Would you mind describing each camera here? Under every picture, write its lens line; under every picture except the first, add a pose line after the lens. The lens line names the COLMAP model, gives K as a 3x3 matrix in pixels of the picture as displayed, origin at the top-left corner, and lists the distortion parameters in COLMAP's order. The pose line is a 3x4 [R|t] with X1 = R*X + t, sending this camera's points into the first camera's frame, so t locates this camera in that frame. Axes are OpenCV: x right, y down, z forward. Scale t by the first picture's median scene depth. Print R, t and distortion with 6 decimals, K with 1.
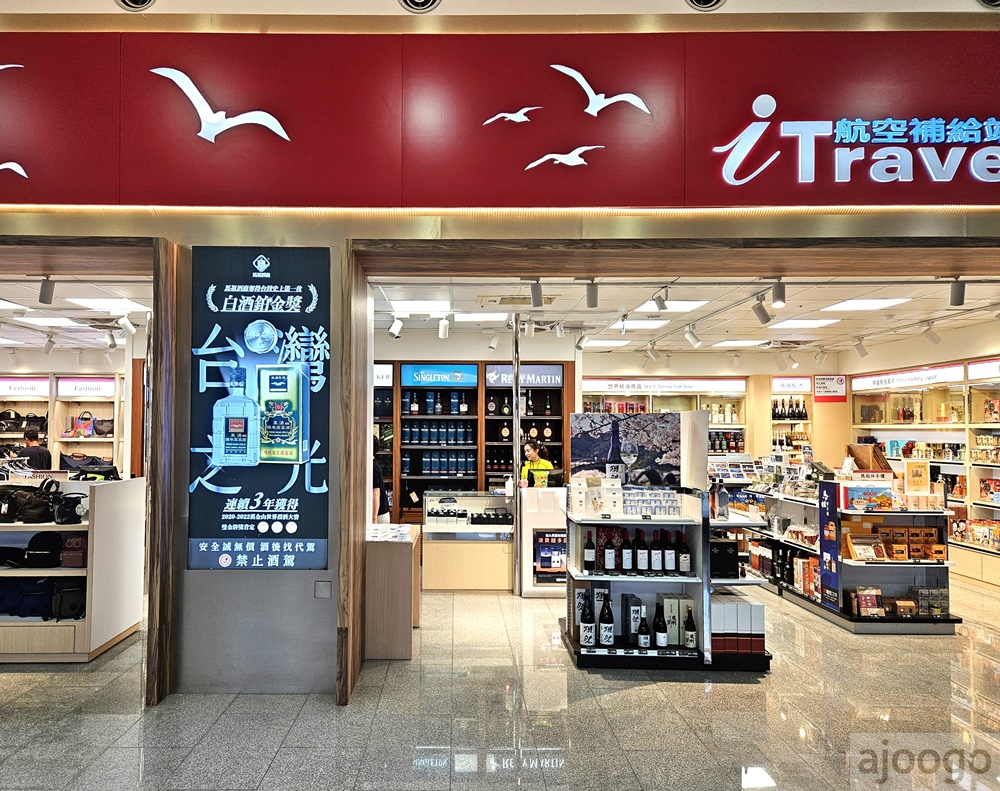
lens RADIAL K [[703.4, 0, 498.7], [0, 703.4, 399.3], [0, 0, 1]] dist [0.074765, -0.086360]
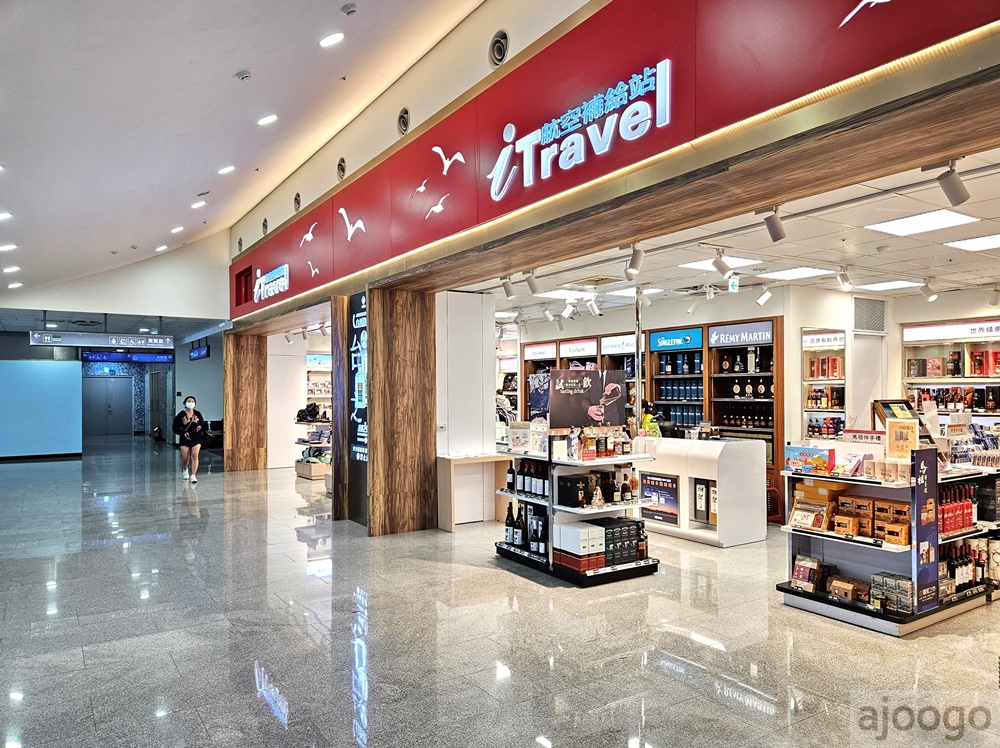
lens RADIAL K [[676.0, 0, 494.2], [0, 676.0, 381.2], [0, 0, 1]] dist [0.079166, -0.074066]
pose [[0.563351, -0.018139, -0.826019, 1.290665], [0.044114, 0.998993, 0.008149, 0.021619], [0.825039, -0.041030, 0.563584, 0.256475]]
